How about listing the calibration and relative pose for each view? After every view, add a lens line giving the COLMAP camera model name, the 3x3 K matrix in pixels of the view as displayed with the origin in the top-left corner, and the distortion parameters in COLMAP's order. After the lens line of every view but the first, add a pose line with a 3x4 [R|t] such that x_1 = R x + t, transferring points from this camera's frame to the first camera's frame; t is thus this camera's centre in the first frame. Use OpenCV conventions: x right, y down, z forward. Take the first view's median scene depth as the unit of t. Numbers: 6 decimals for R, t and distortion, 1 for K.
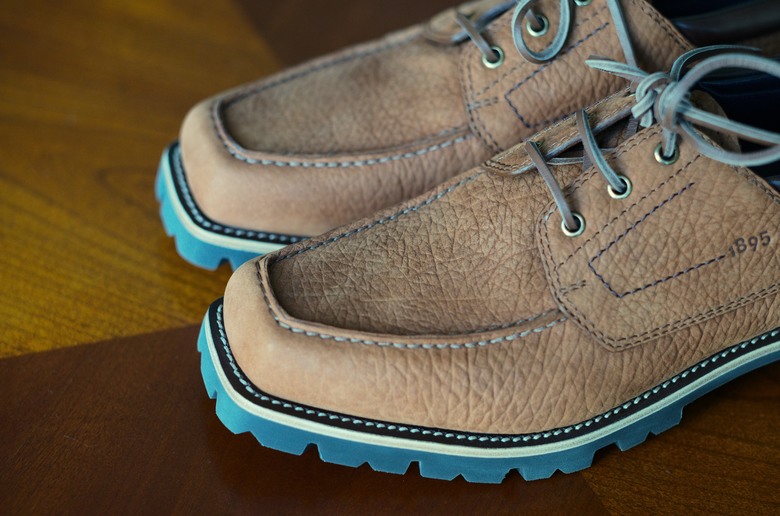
lens RADIAL K [[1904.2, 0, 390.0], [0, 1904.2, 258.0], [0, 0, 1]] dist [0.036197, -0.796571]
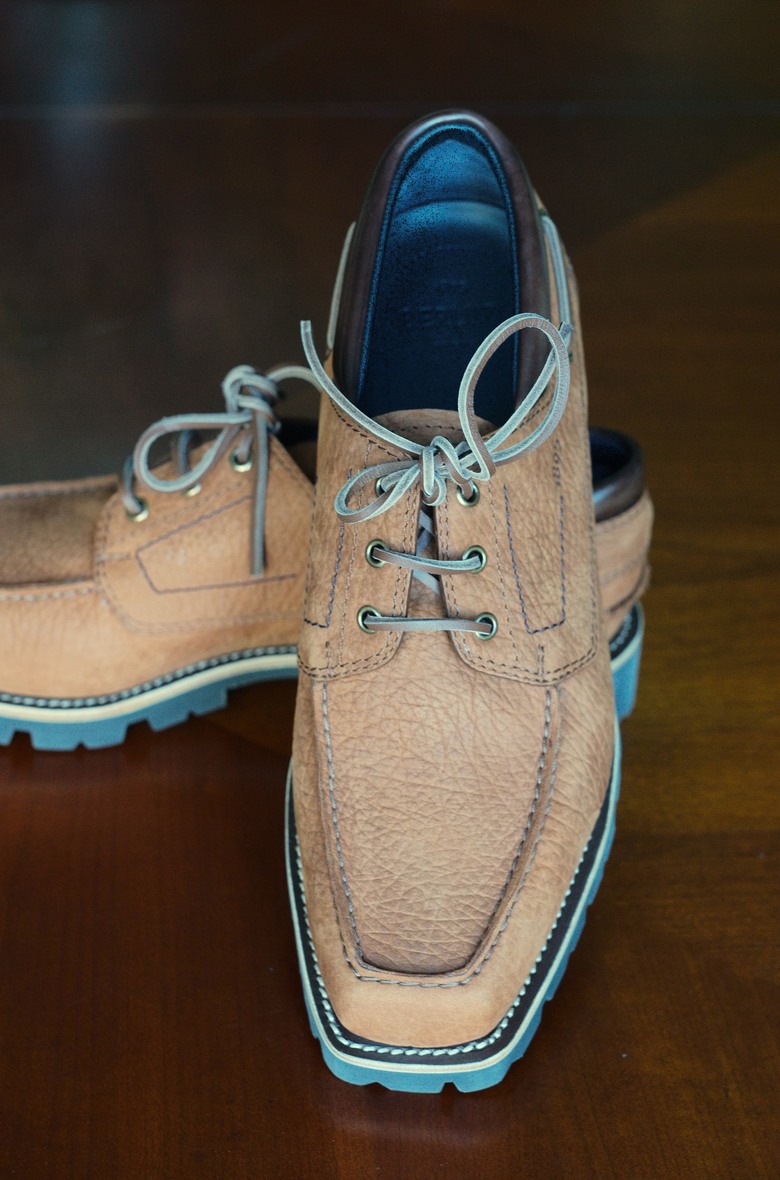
lens RADIAL K [[2880.8, 0, 390.0], [0, 2880.8, 590.0], [0, 0, 1]] dist [0.036197, -0.796571]
pose [[0.336378, -0.877120, 0.342797, -0.355383], [0.658671, 0.479290, 0.580029, -0.817850], [-0.673054, 0.030681, 0.738957, 0.055425]]
